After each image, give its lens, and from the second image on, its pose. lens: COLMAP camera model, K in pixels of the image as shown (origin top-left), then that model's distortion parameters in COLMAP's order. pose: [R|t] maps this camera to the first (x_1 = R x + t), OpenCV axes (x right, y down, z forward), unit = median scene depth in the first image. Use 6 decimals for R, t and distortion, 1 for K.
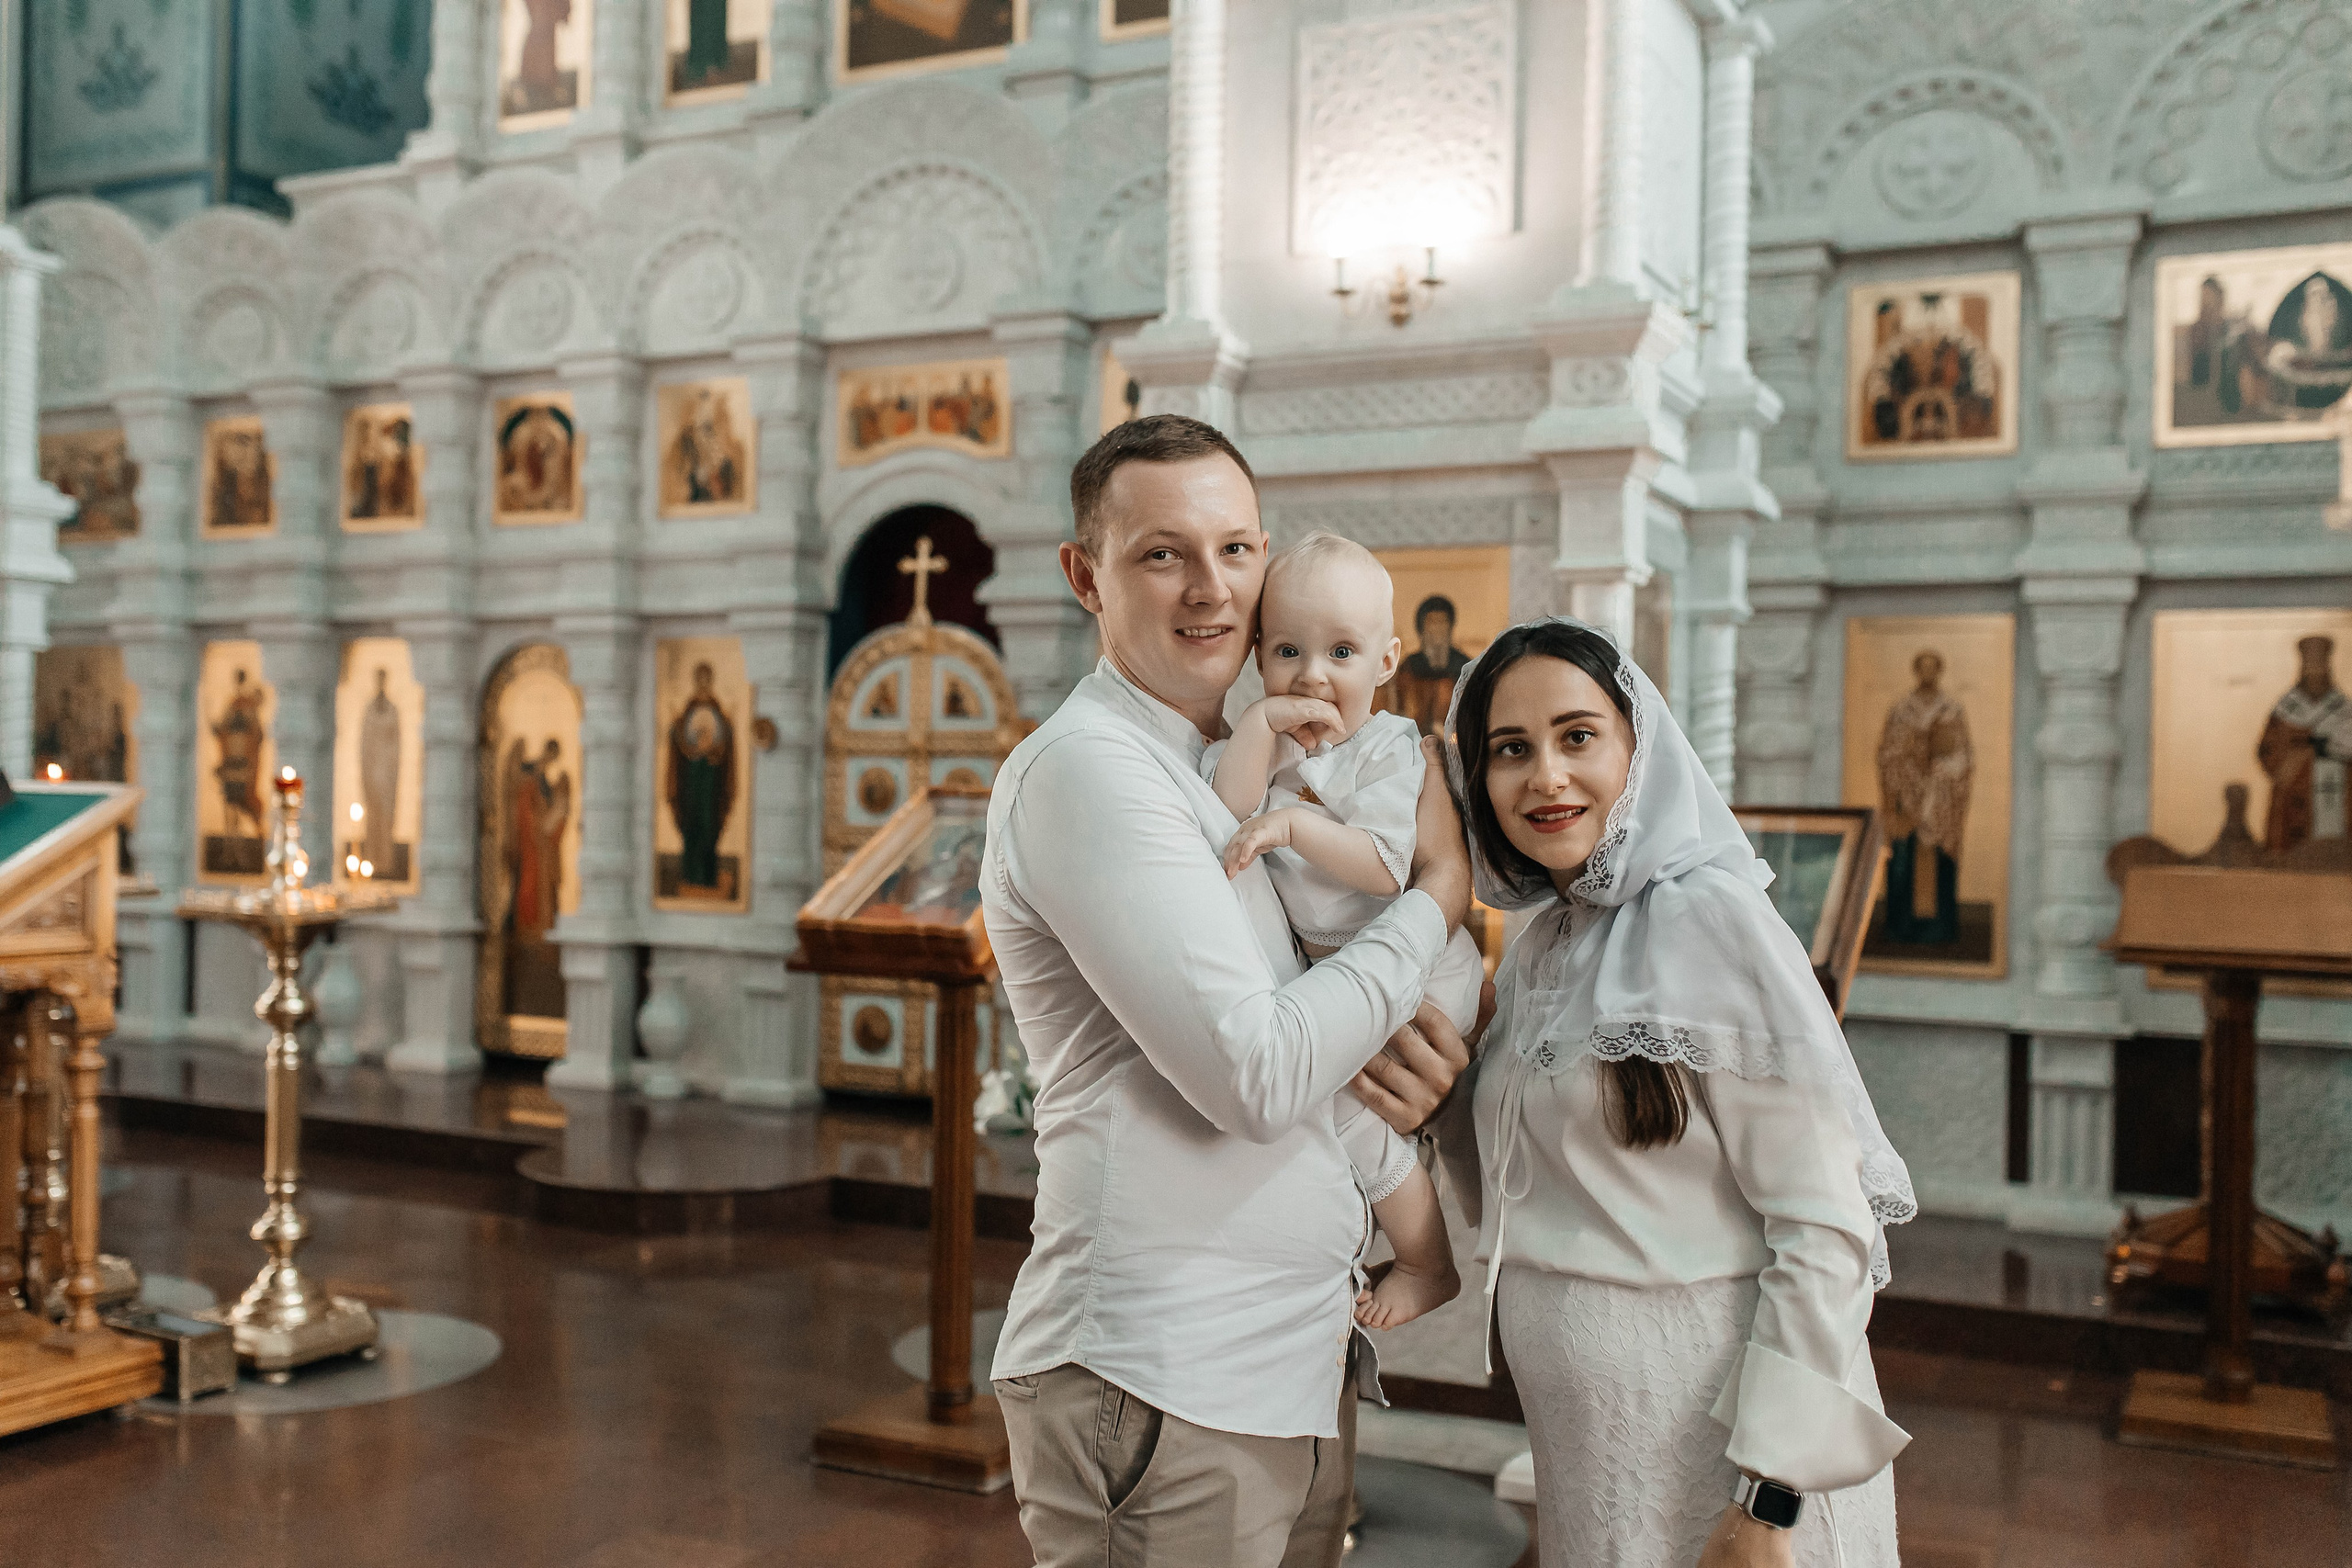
lens RADIAL K [[2304.8, 0, 1220.8], [0, 2304.8, 785.7], [0, 0, 1]] dist [0.000844, -0.019895]
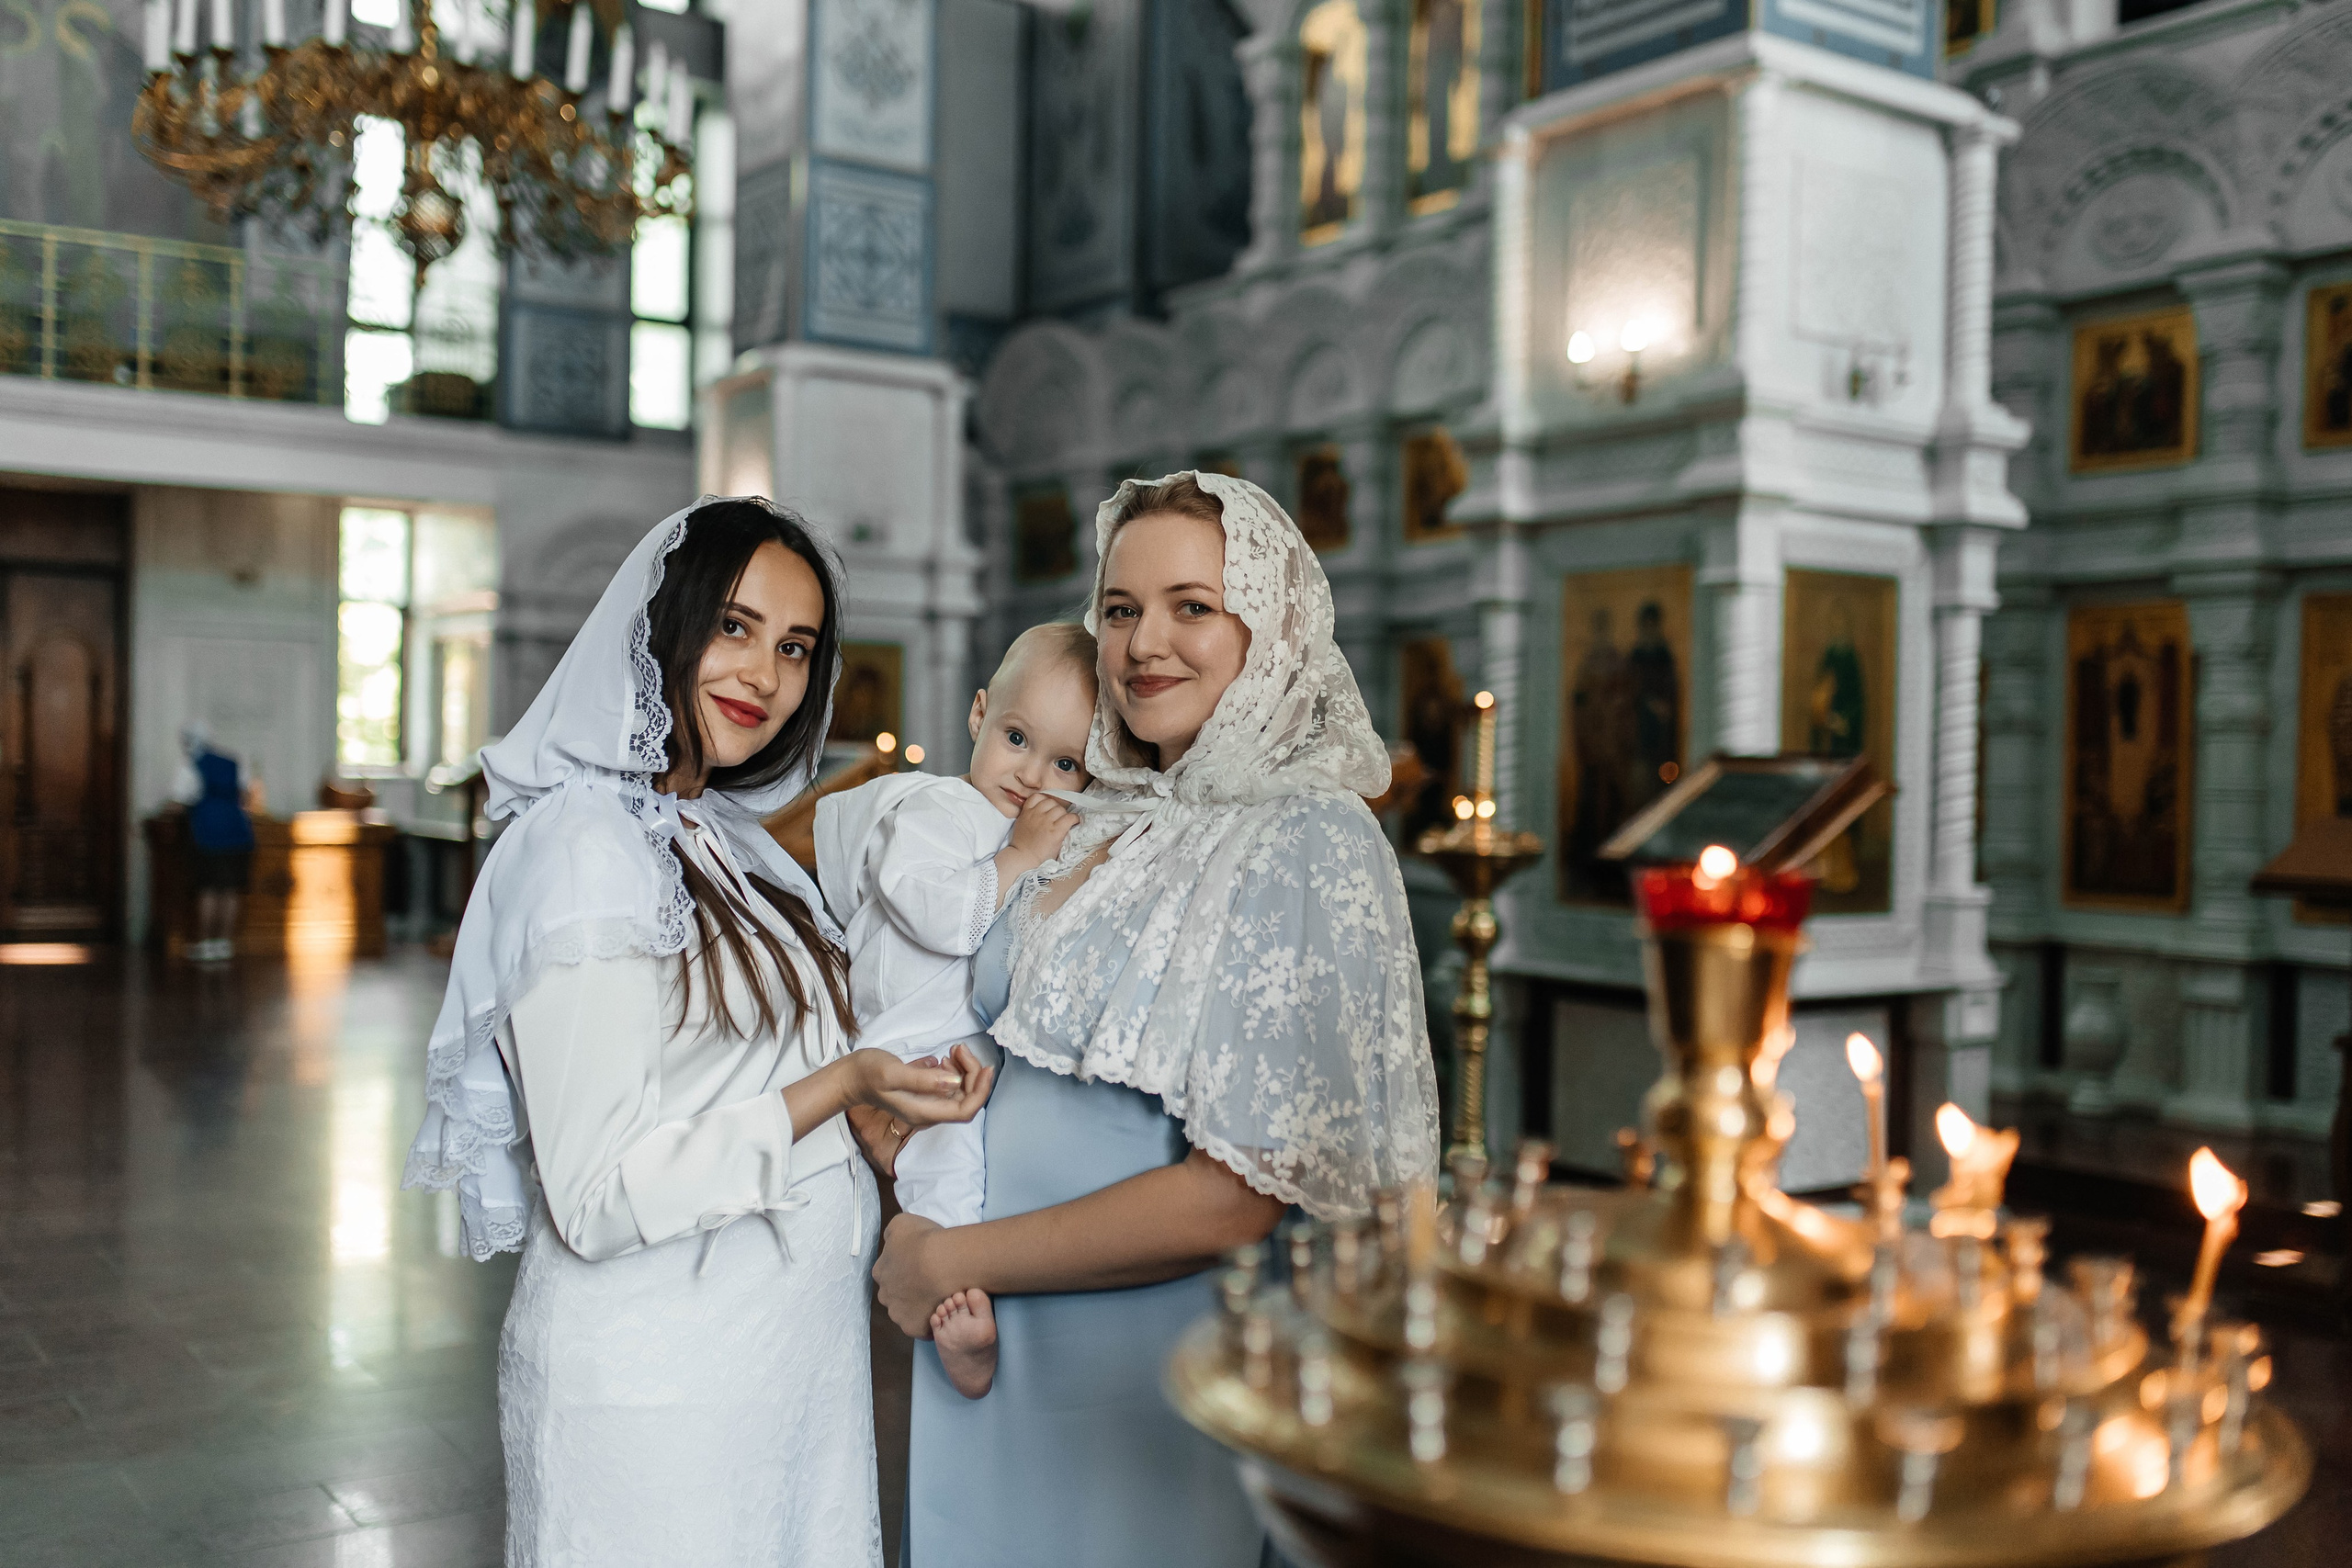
lens RADIAL K [[2329.1, 0, 1176.0], [0, 2329.1, 784.0], [0, 0, 1]] dist [-0.006592, 0.001611]
pose [[0.870750, 0.003195, -0.491715, 0.275261], [-0.000855, 0.999987, 0.004984, 0.008547], [0.491725, -0.003919, 0.870742, -0.166682]]
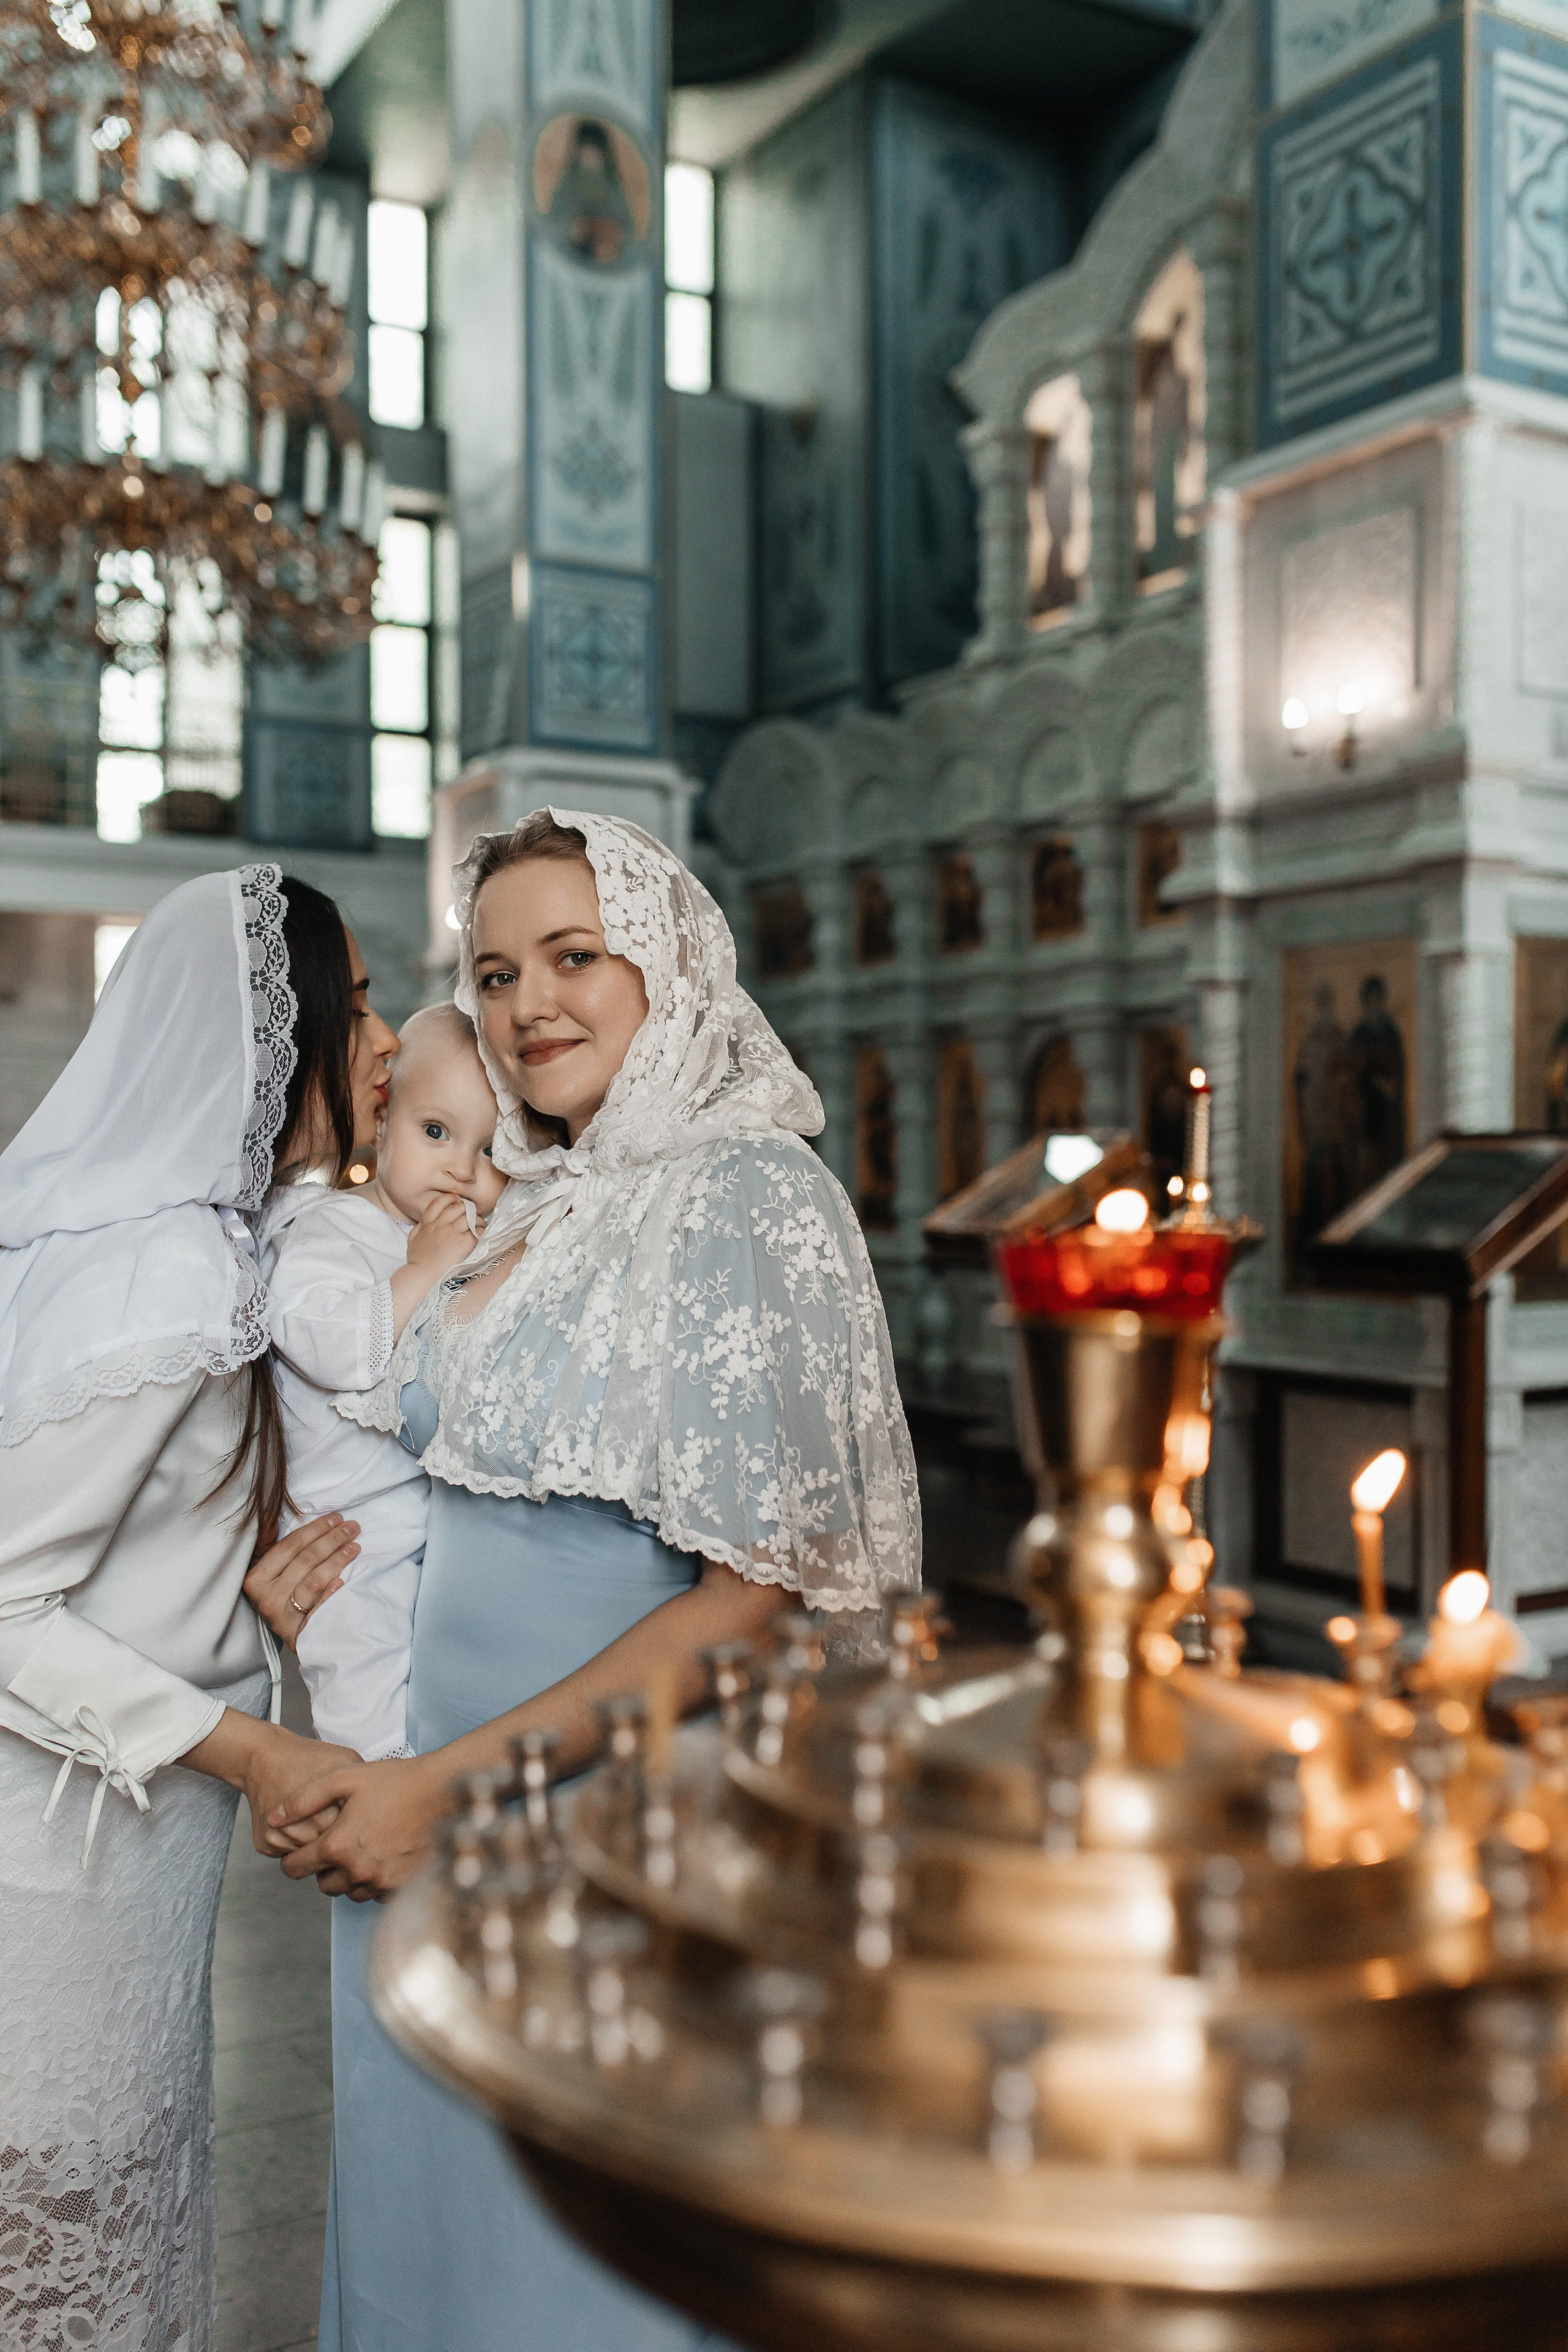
lens RADIAL K [[2305.1, 0, 766.6], [0, 2305.1, 1170.2], [0, 0, 1]] dist [0.000844, -0.019895]
pose [[0.829456, -0.017235, -0.558306, 0.279913], [0.019275, 0.999812, -0.002228, 0.011314], [0.558240, -0.008913, 0.829632, -0.134970]]
